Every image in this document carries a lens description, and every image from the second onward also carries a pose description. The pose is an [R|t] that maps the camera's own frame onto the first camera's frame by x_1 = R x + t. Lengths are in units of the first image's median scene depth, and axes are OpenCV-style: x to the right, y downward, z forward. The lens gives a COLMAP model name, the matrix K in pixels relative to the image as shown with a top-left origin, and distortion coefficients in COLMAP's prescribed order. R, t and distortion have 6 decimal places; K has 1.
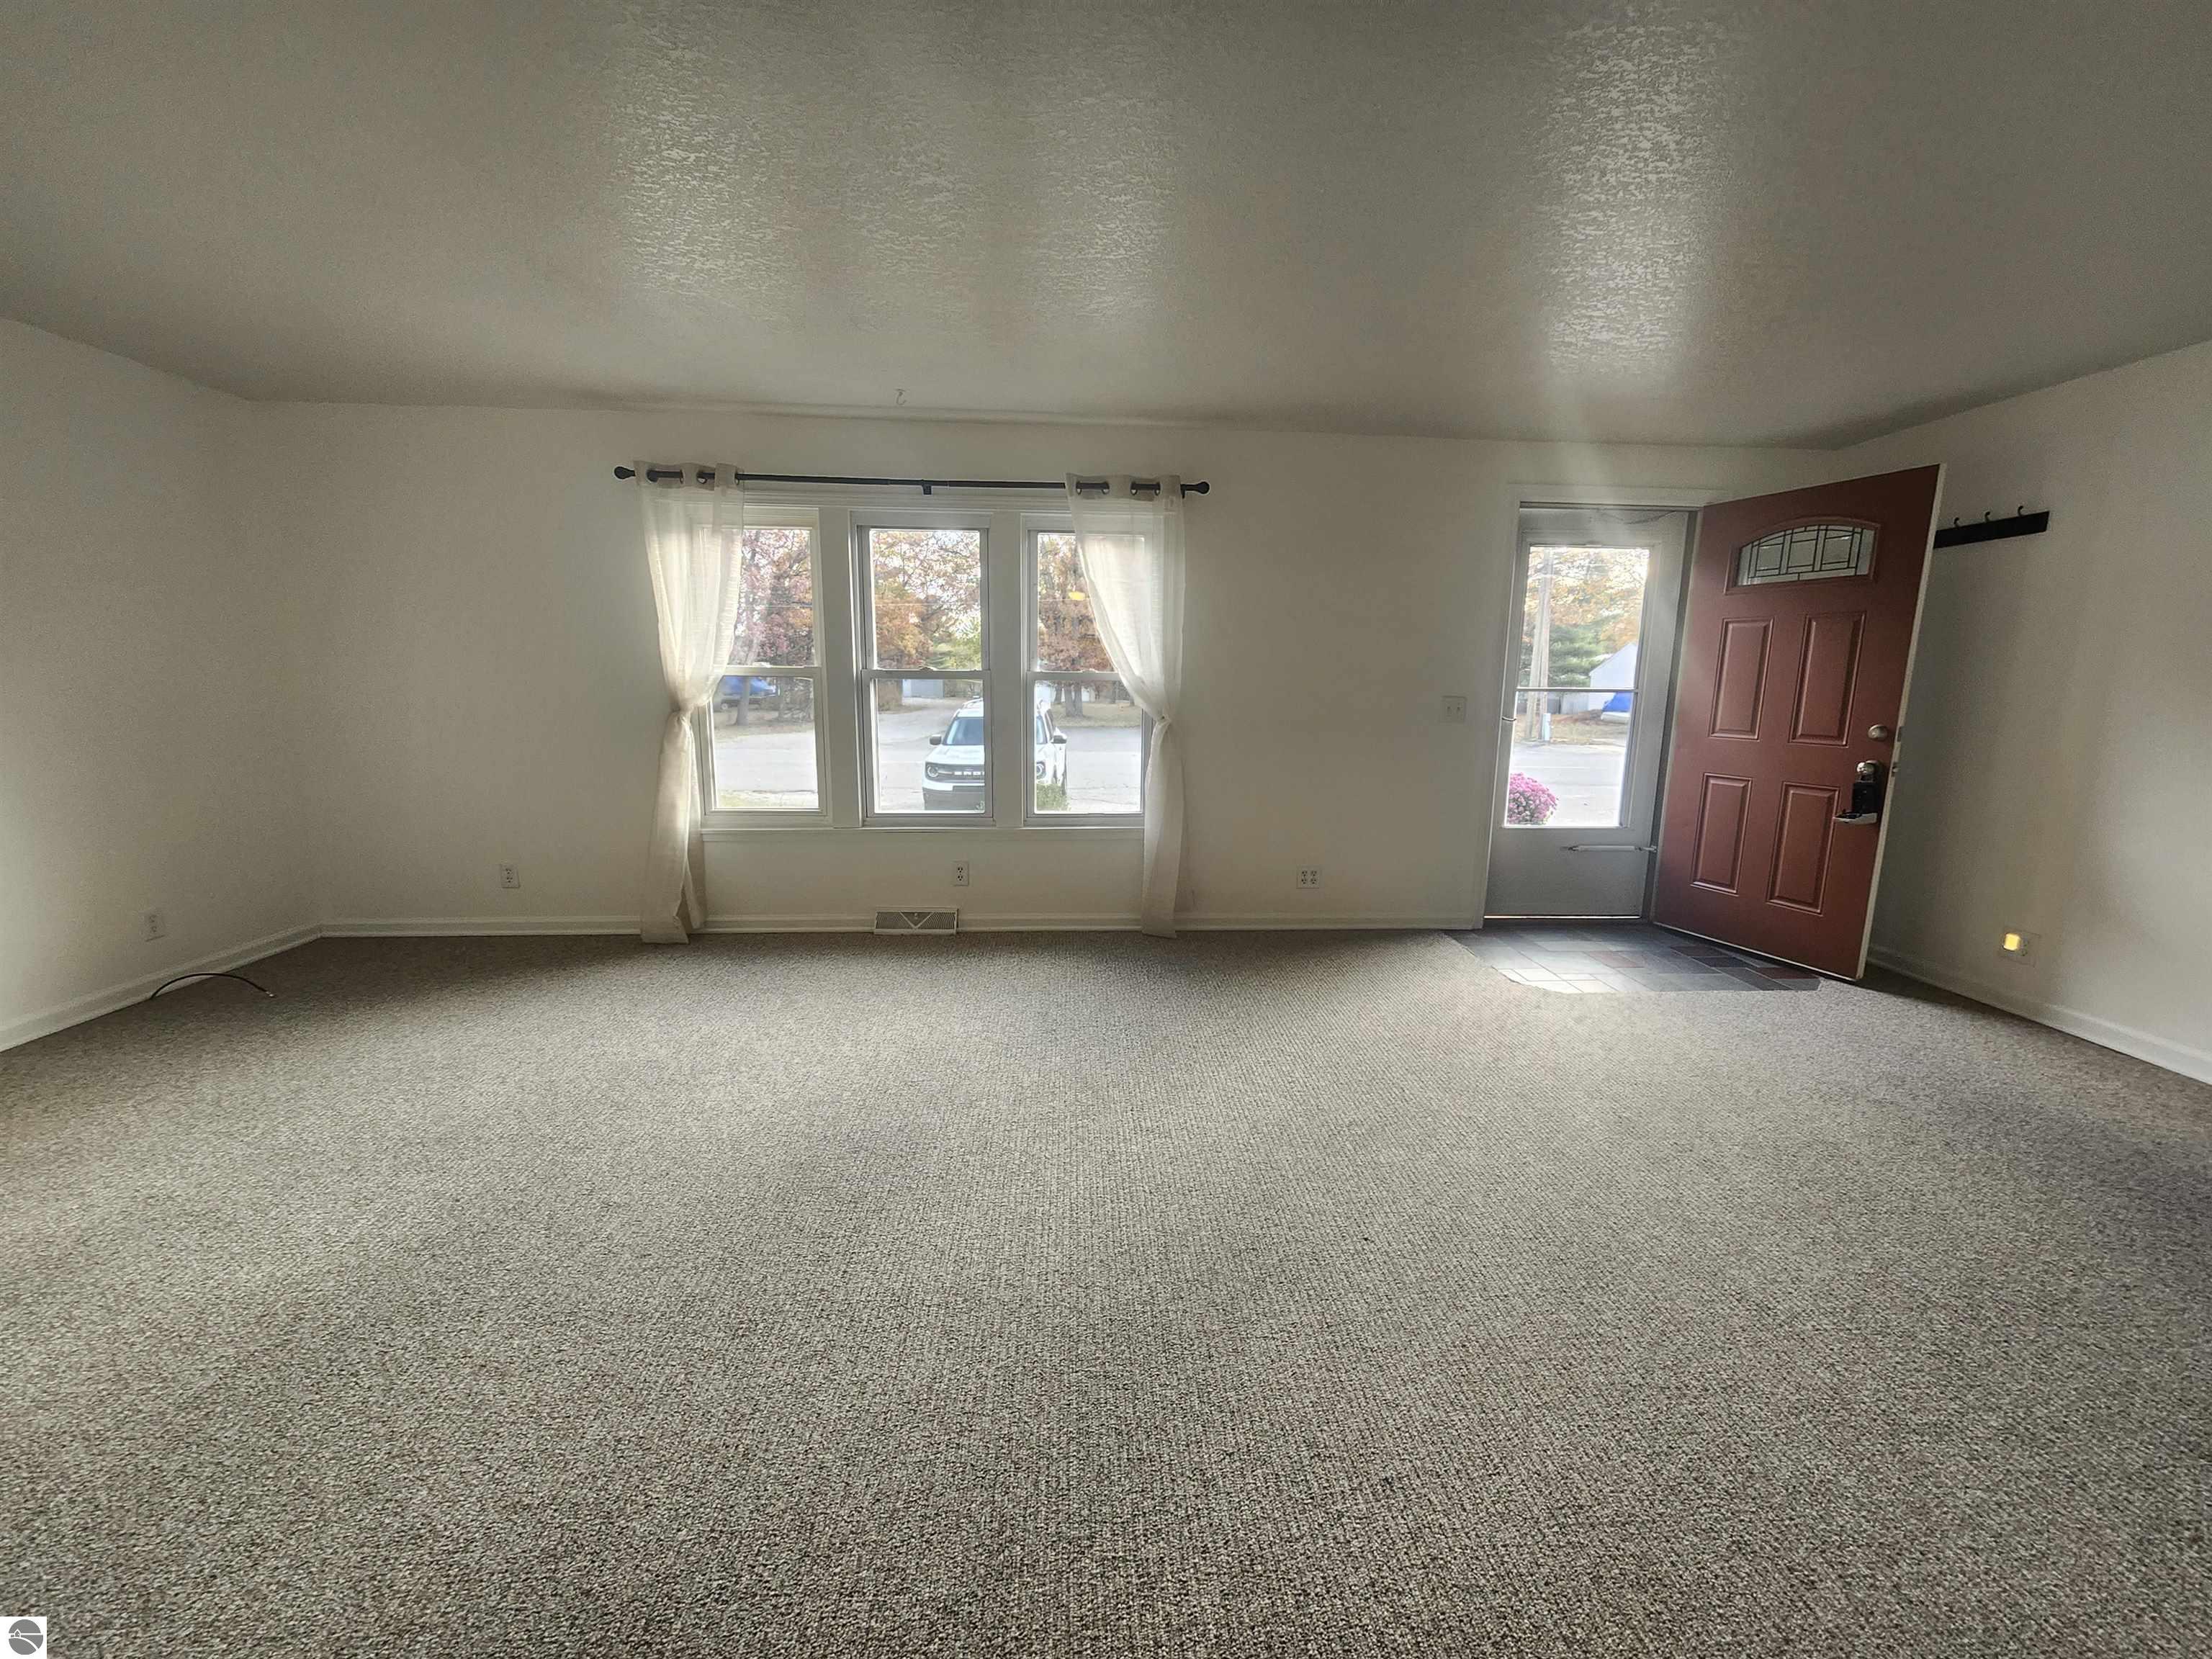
lens RADIAL K [[884.7, 0, 1120.9], [0, 884.7, 838.1], [0, 0, 1]] dist [-0.002257, 0.000129]
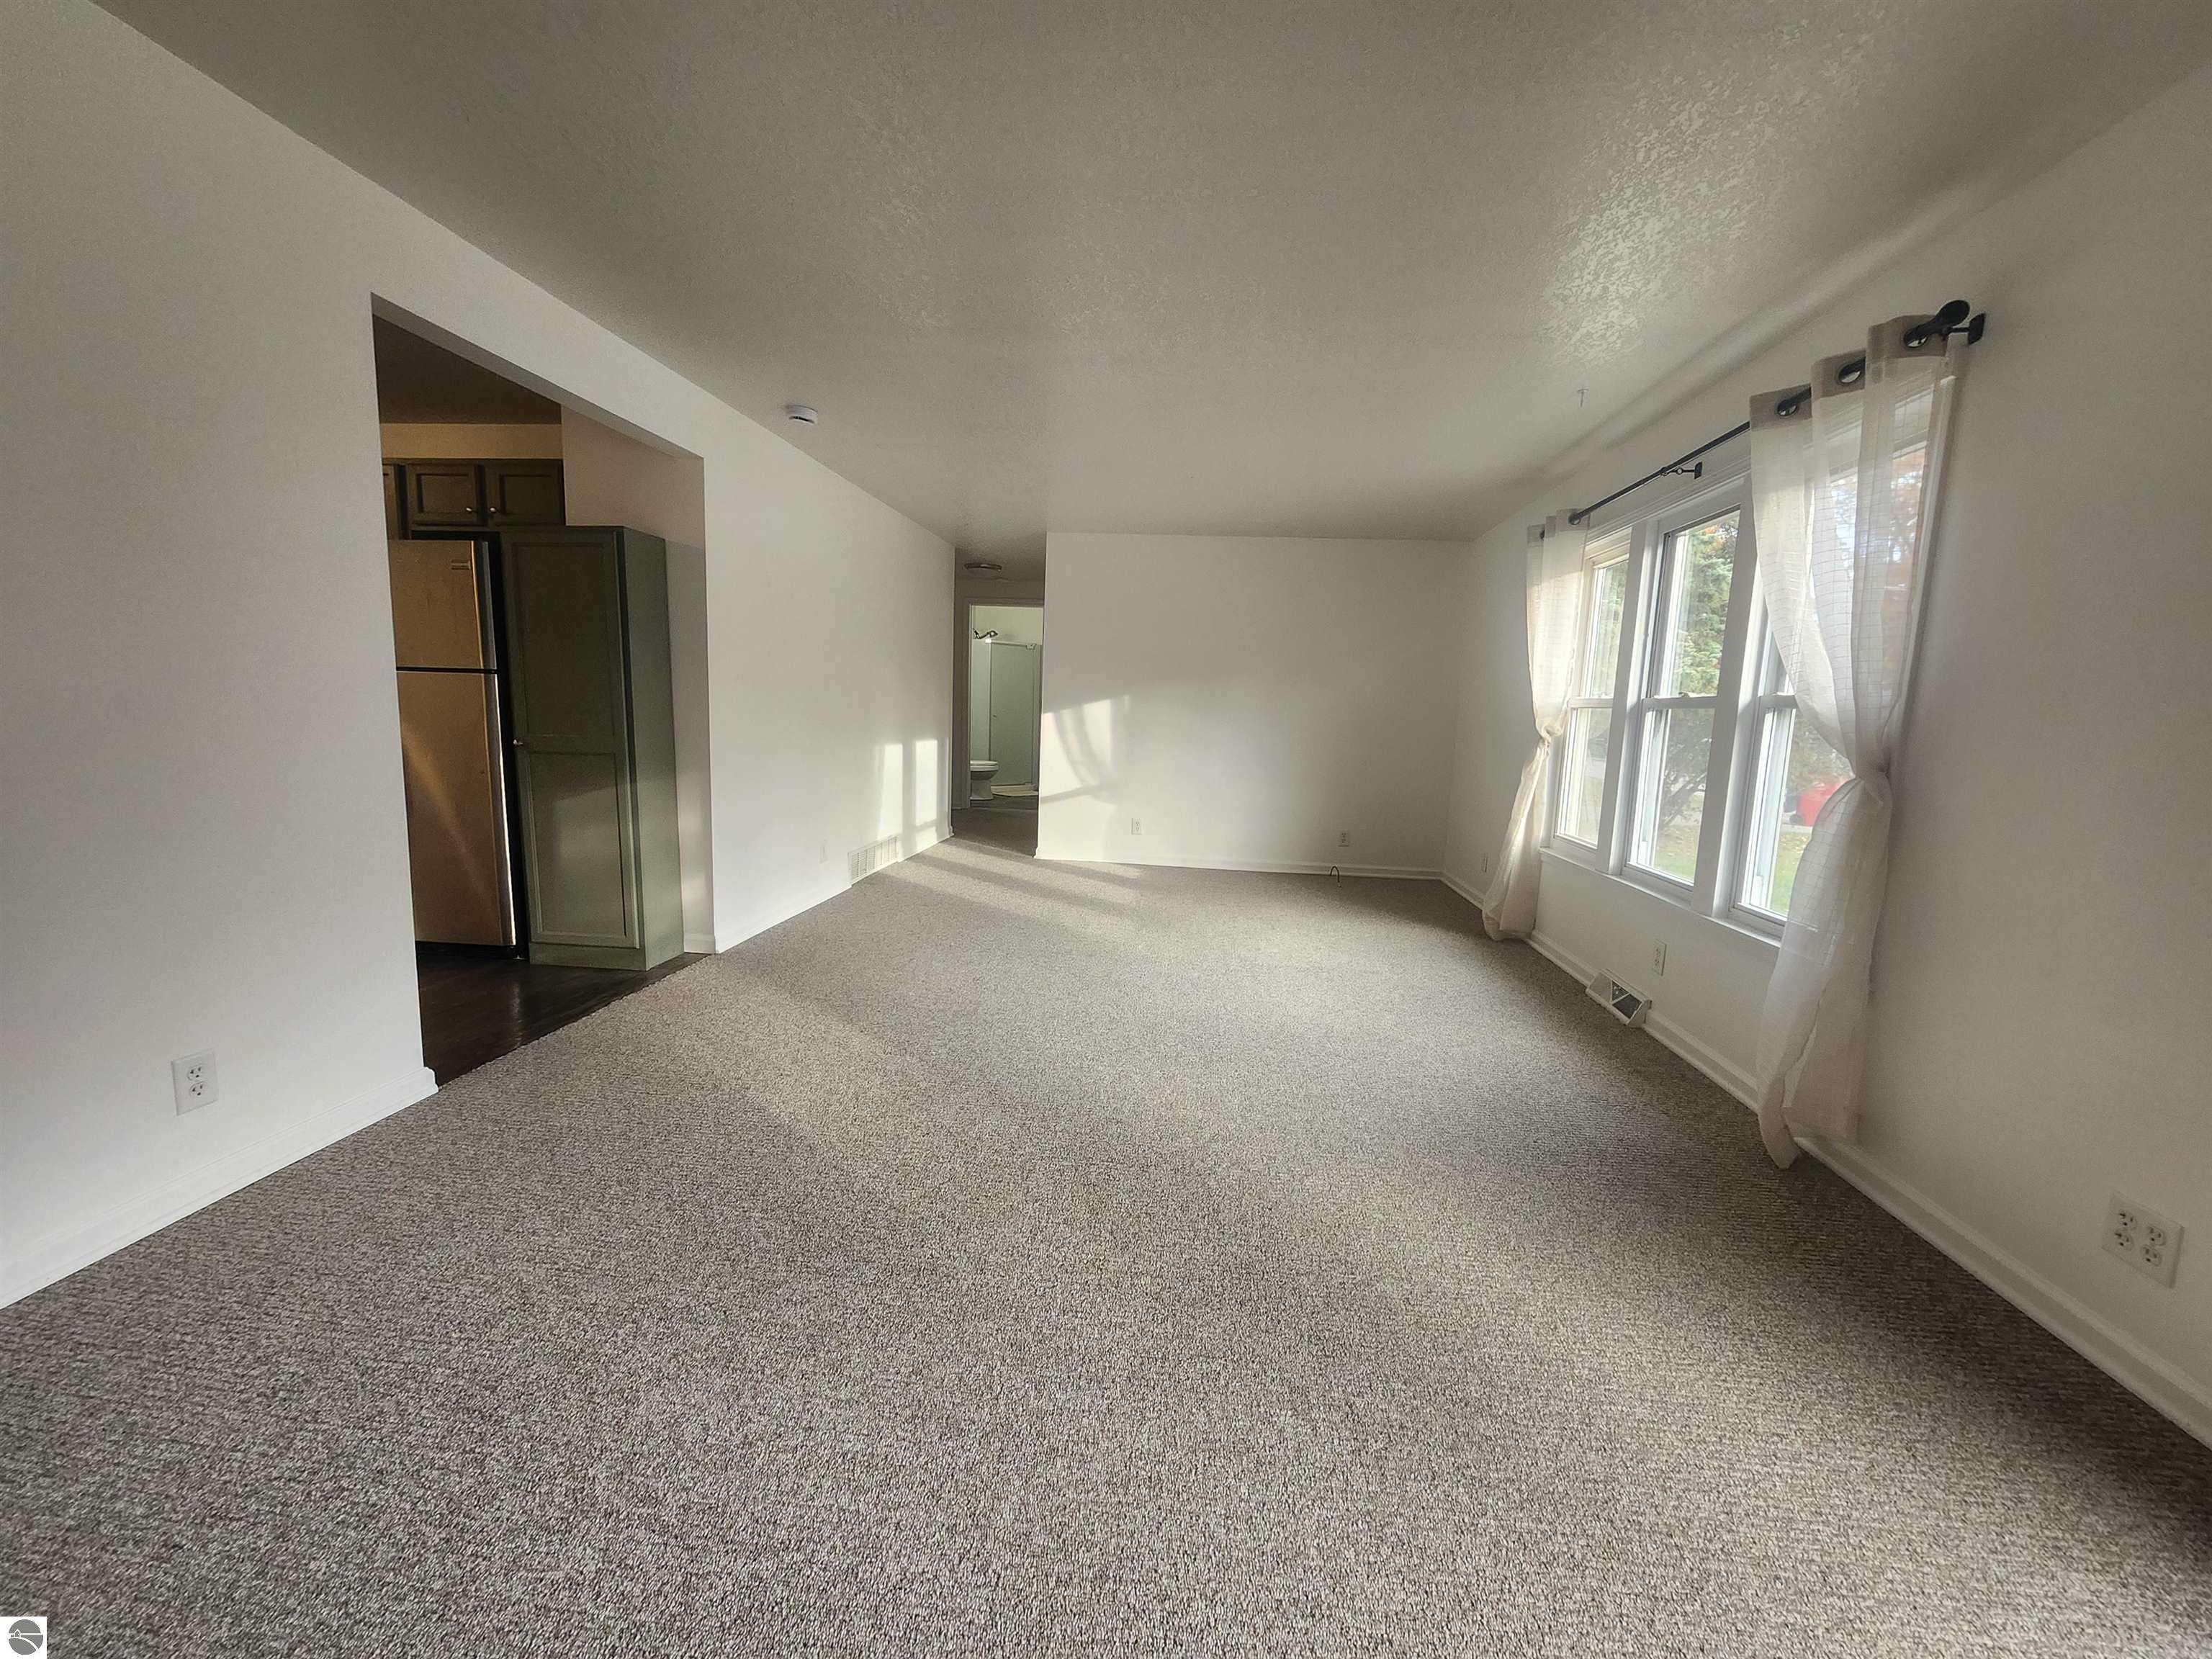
lens RADIAL K [[884.7, 0, 1126.7], [0, 884.7, 824.0], [0, 0, 1]] dist [-0.002257, 0.000129]
pose [[-0.173115, 0.114801, -0.978188, 0.658849], [-0.206755, 0.966817, 0.150057, -0.094161], [0.962956, 0.228222, -0.143635, 0.652568]]
